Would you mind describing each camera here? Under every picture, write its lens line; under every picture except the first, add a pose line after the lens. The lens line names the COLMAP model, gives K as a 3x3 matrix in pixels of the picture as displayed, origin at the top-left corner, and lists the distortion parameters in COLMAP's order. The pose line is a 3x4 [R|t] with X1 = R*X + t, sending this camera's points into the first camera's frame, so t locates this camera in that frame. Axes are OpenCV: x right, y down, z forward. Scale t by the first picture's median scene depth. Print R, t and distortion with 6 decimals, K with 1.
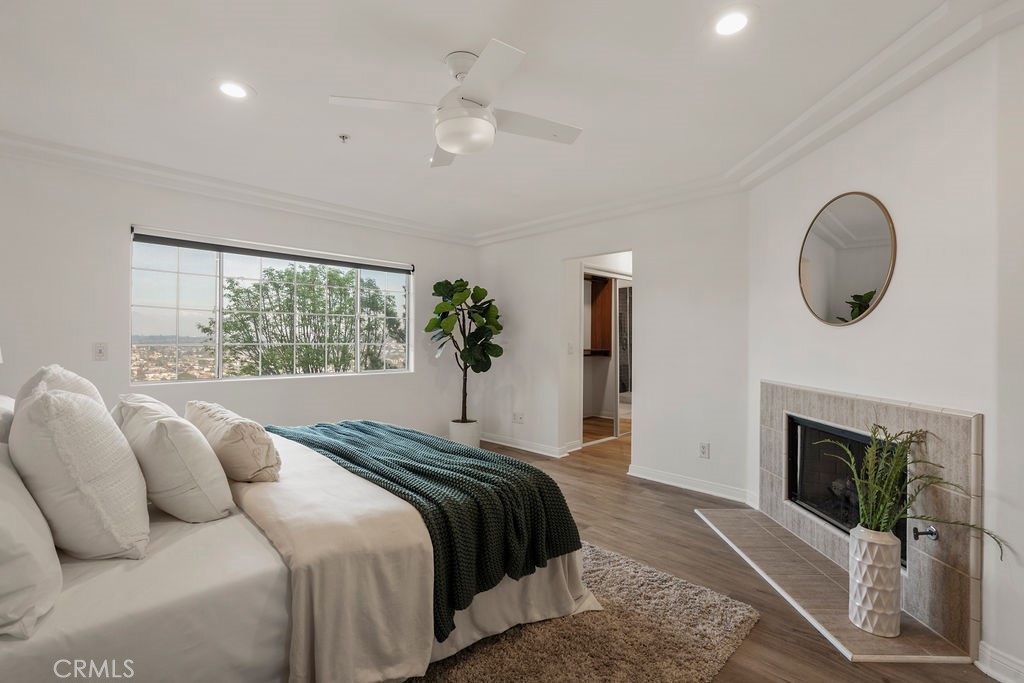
lens RADIAL K [[459.5, 0, 508.1], [0, 459.5, 342.3], [0, 0, 1]] dist [-0.000355, 0.000712]
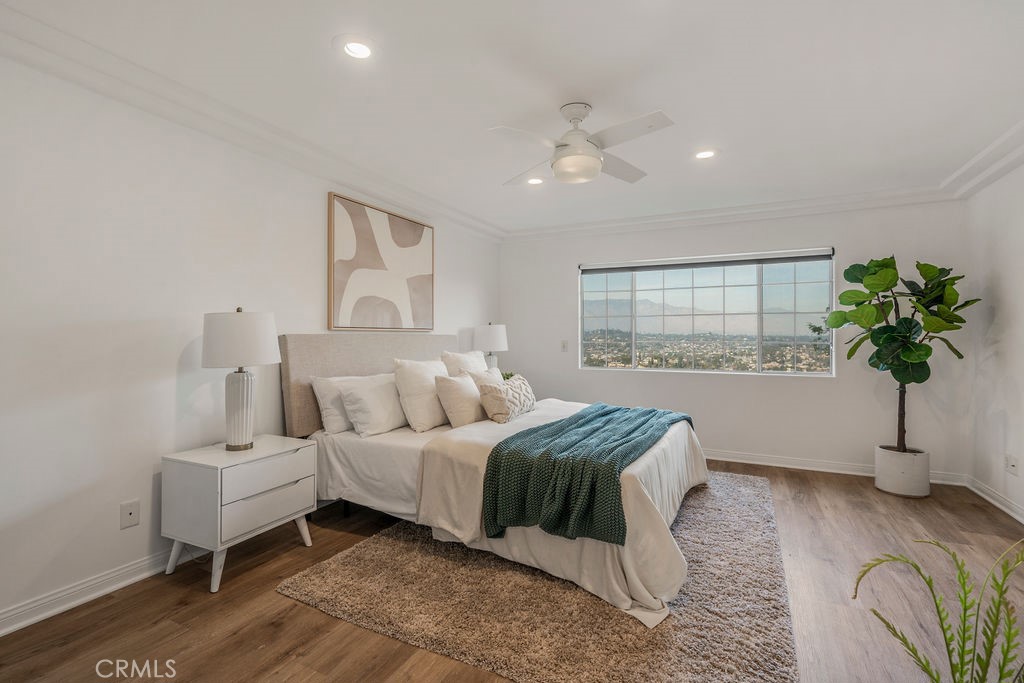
lens RADIAL K [[481.0, 0, 509.9], [0, 481.0, 333.7], [0, 0, 1]] dist [-0.002242, -0.000210]
pose [[0.333996, -0.013947, -0.942471, 0.414194], [-0.002658, 0.999873, -0.015739, 0.002315], [0.942571, 0.007762, 0.333916, 0.161726]]
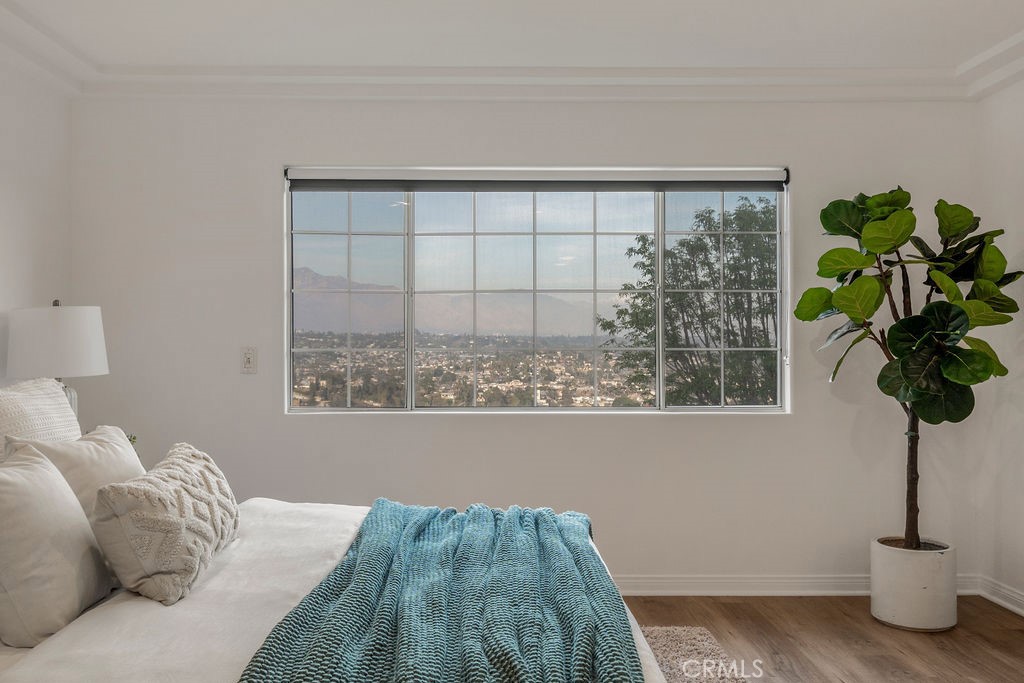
lens RADIAL K [[919.4, 0, 483.7], [0, 919.4, 334.8], [0, 0, 1]] dist [0.000760, 0.005117]
pose [[0.722636, -0.011161, -0.691139, 0.187429], [0.002950, 0.999910, -0.013062, 0.000706], [0.691223, 0.007400, 0.722604, 0.169122]]
